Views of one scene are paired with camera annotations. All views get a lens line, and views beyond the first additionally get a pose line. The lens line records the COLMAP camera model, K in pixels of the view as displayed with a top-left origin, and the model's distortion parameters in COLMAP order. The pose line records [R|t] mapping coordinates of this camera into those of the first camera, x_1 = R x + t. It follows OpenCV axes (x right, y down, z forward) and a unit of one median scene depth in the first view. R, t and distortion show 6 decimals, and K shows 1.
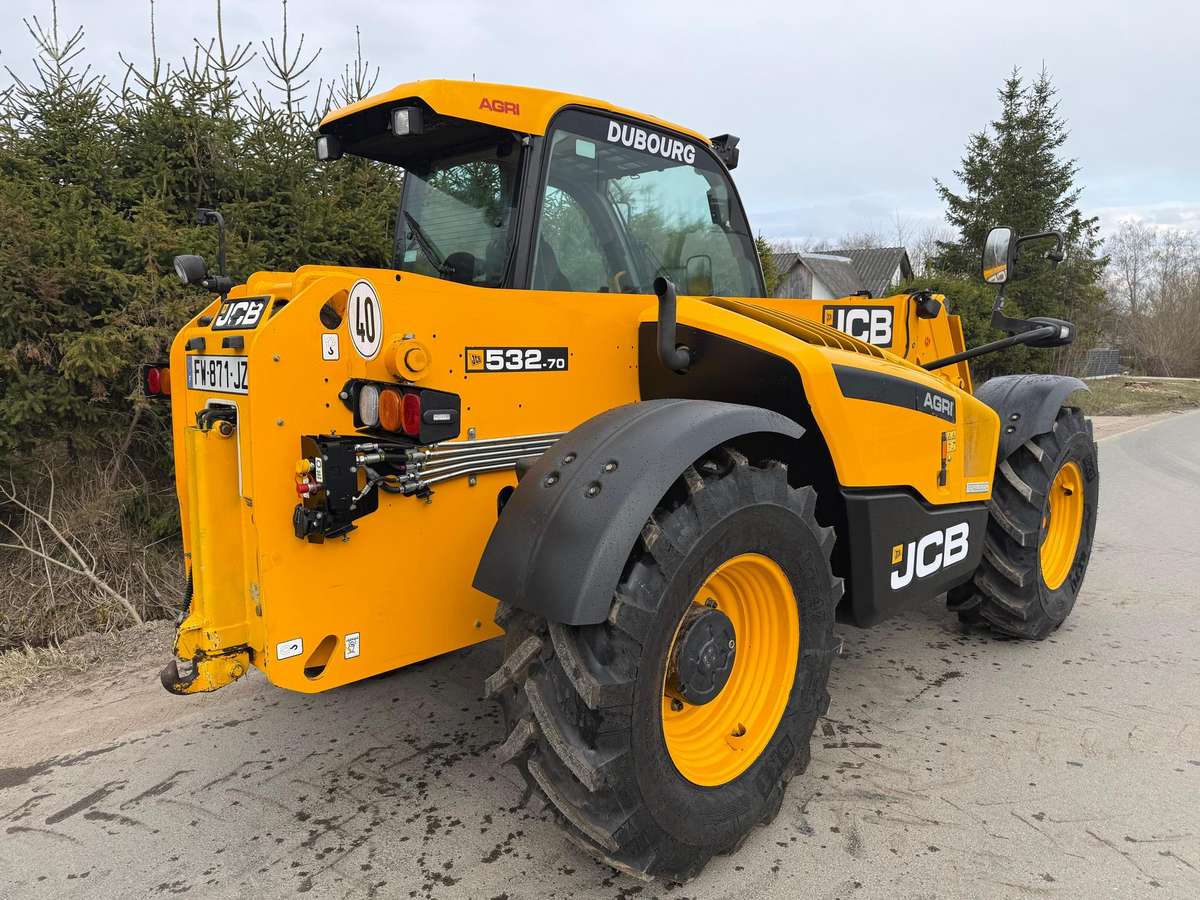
lens RADIAL K [[853.3, 0, 605.9], [0, 853.3, 442.6], [0, 0, 1]] dist [0.042895, -0.049438]
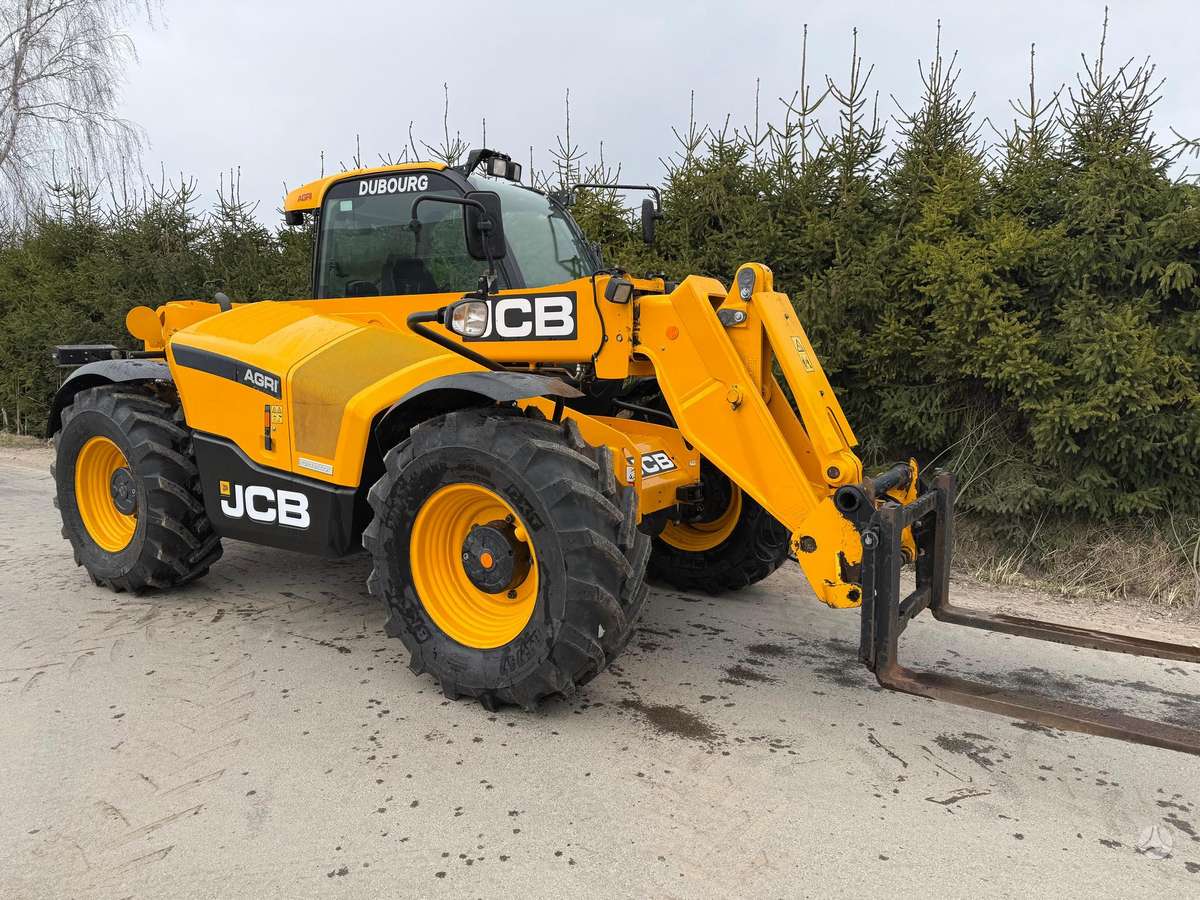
lens RADIAL K [[850.9, 0, 598.1], [0, 850.9, 448.2], [0, 0, 1]] dist [0.048699, -0.055579]
pose [[0.202979, 0.115908, -0.972299, 0.909193], [-0.126834, 0.987716, 0.091268, -0.065774], [0.970934, 0.104795, 0.215187, 0.660541]]
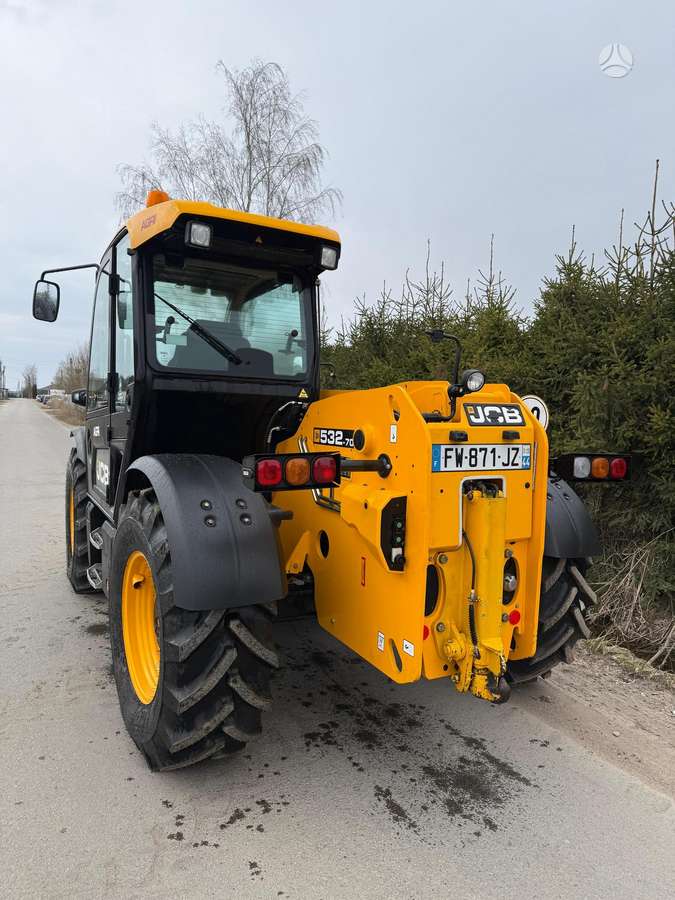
lens RADIAL K [[640.0, 0, 340.8], [0, 640.0, 446.6], [0, 0, 1]] dist [0.042895, -0.049438]
pose [[-0.341780, 0.034538, -0.939145, 0.922137], [-0.154090, 0.983740, 0.092255, -0.151735], [0.927061, 0.176244, -0.330901, 1.202649]]
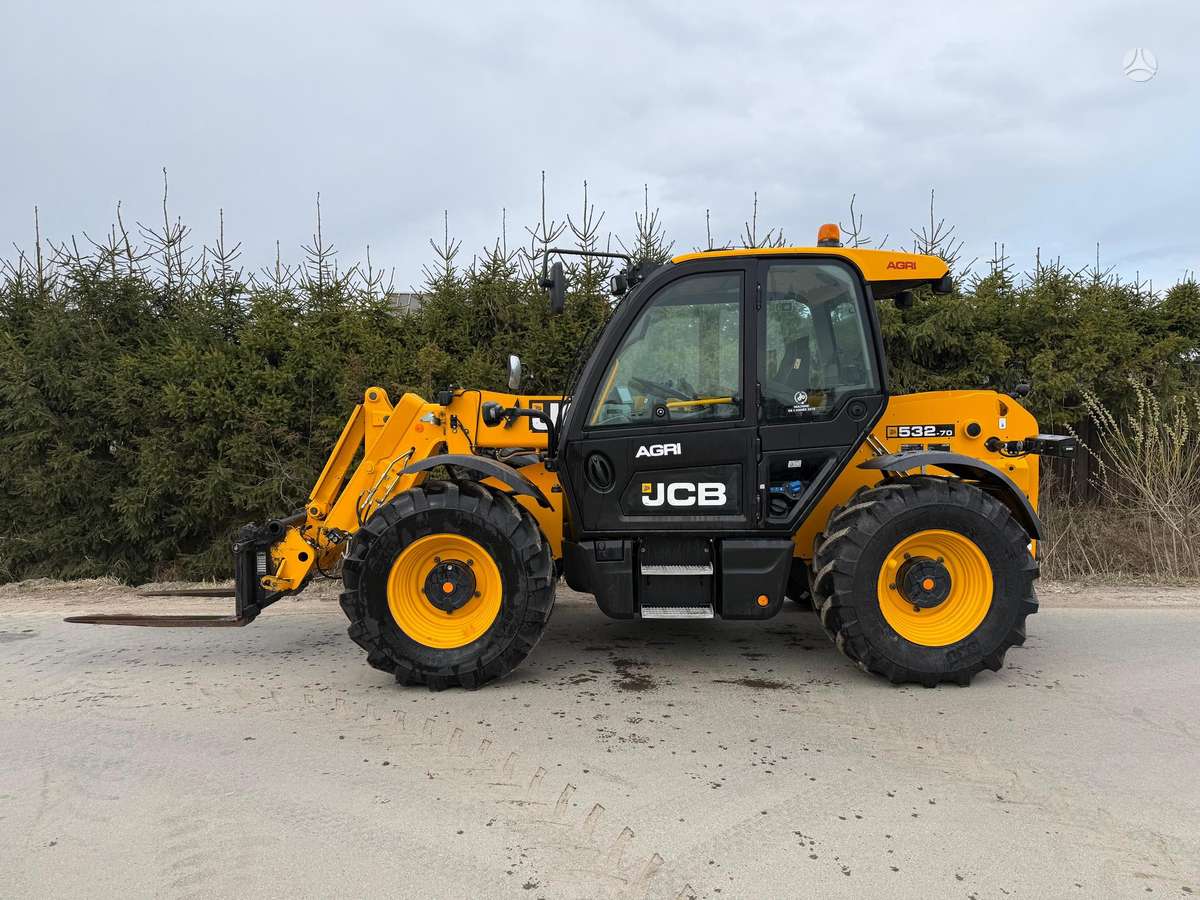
lens RADIAL K [[843.7, 0, 598.8], [0, 843.7, 430.5], [0, 0, 1]] dist [0.099979, -0.158355]
pose [[0.660307, 0.000270, -0.750996, 0.923828], [-0.074150, 0.995137, -0.064839, -0.028783], [0.747326, 0.098500, 0.657116, 0.179719]]
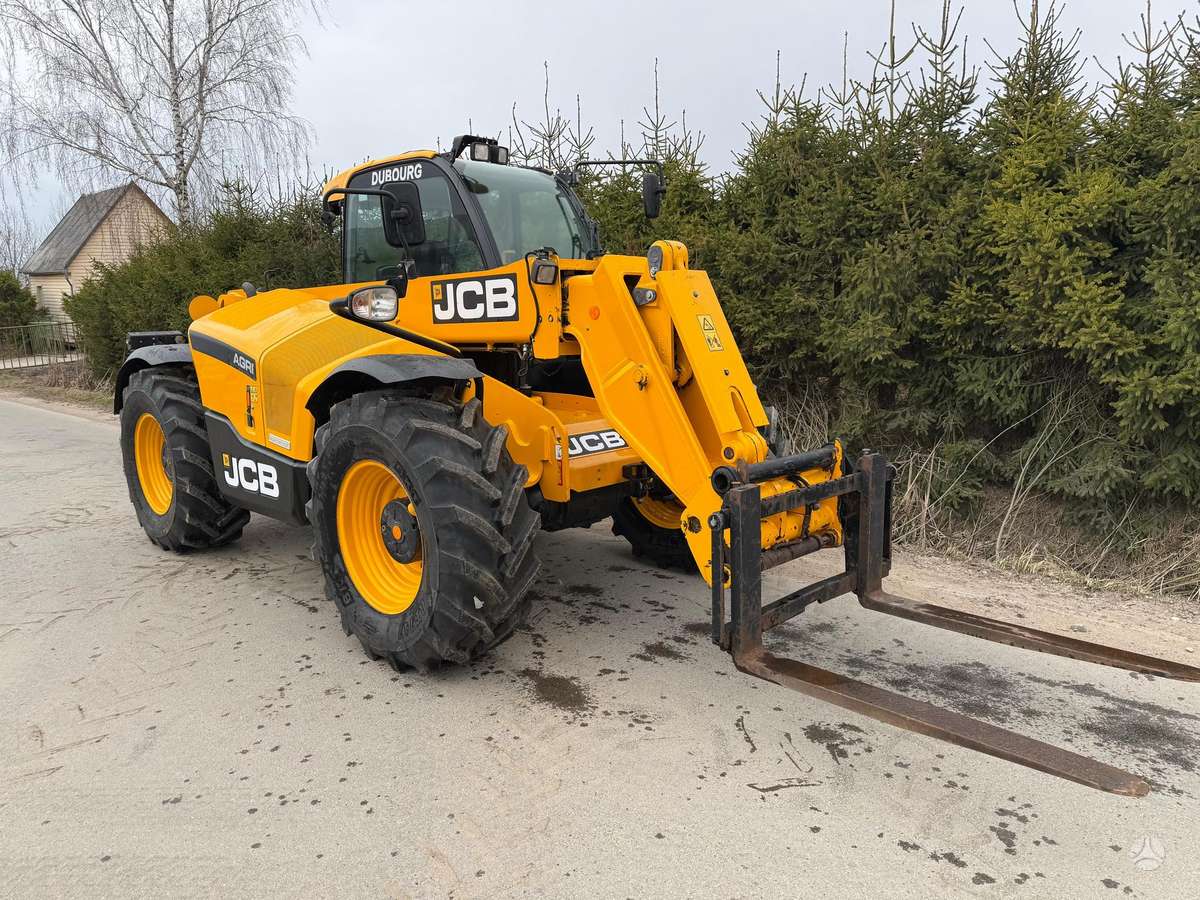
lens RADIAL K [[853.2, 0, 600.0], [0, 853.2, 450.0], [0, 0, 1]] dist [0.047380, -0.057815]
pose [[0.003171, 0.150663, -0.988580, 0.942239], [-0.108605, 0.982789, 0.149432, -0.093792], [0.994080, 0.106891, 0.019479, 0.838800]]
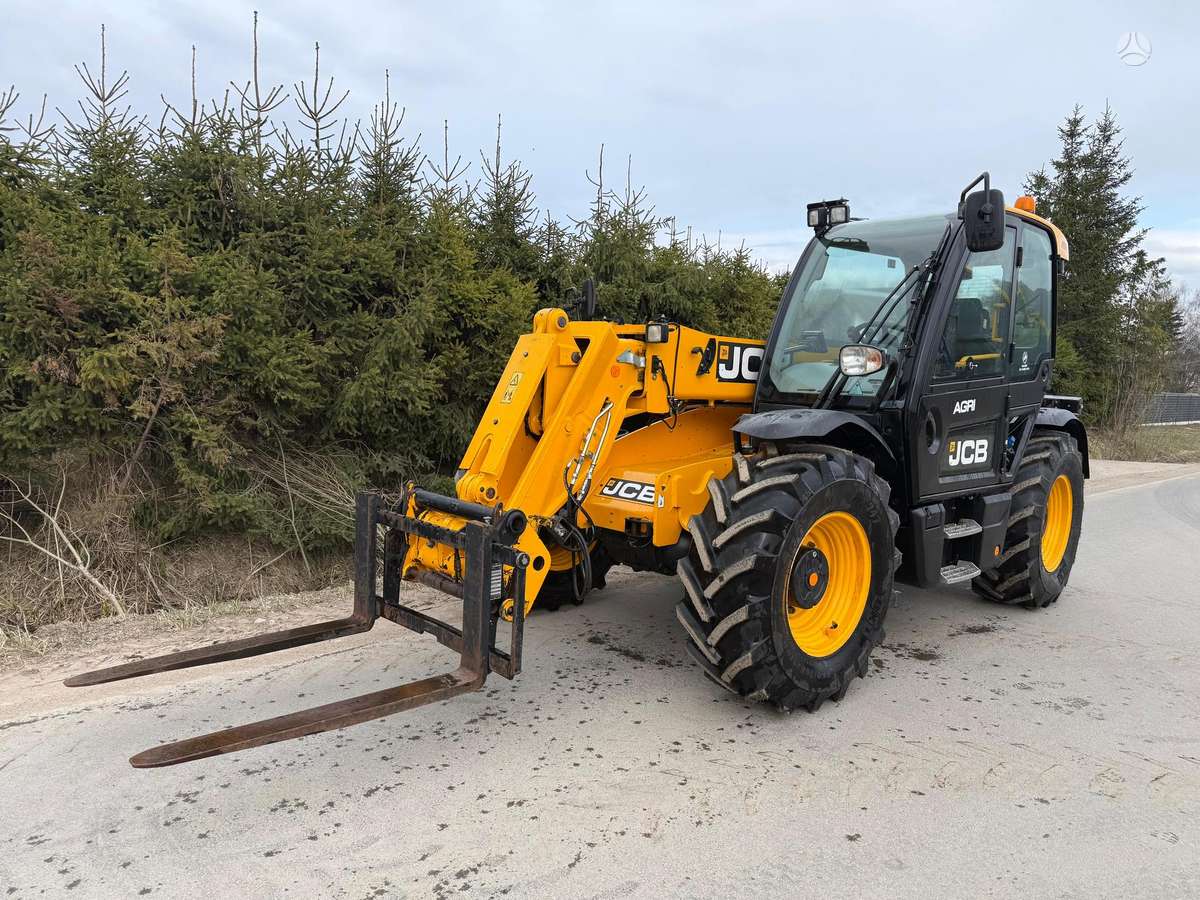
lens RADIAL K [[852.3, 0, 610.0], [0, 852.3, 437.4], [0, 0, 1]] dist [0.059288, -0.073855]
pose [[0.996232, 0.034885, -0.079400, 0.124823], [-0.037976, 0.998565, -0.037758, 0.001678], [0.077969, 0.040631, 0.996128, -0.033736]]
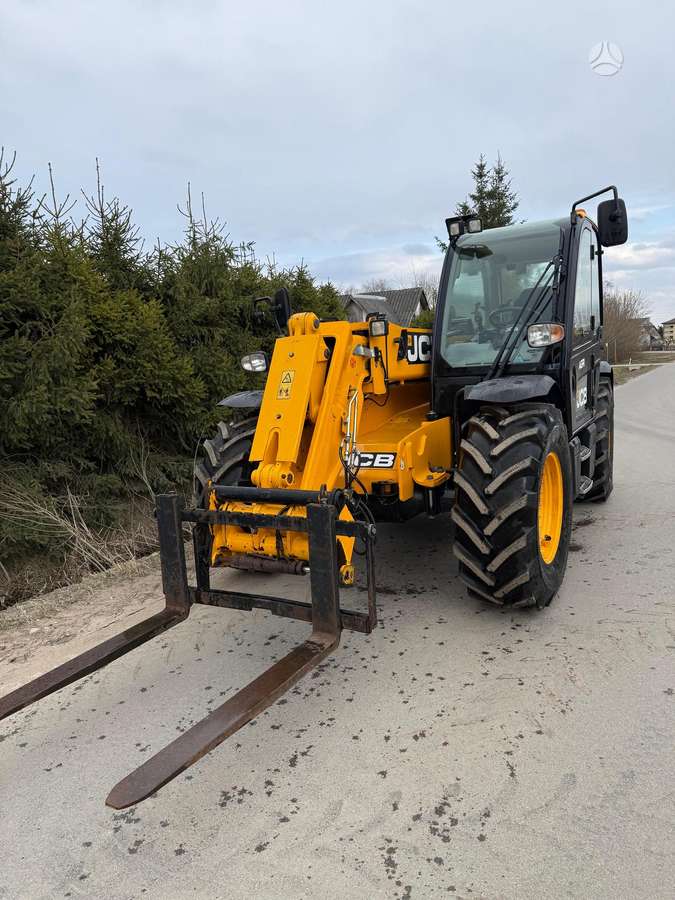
lens RADIAL K [[638.1, 0, 348.2], [0, 638.1, 447.9], [0, 0, 1]] dist [0.048699, -0.055579]
pose [[0.969759, -0.099695, 0.222773, -0.079058], [0.096734, 0.995016, 0.024194, -0.011618], [-0.224075, -0.001913, 0.974570, 0.051909]]
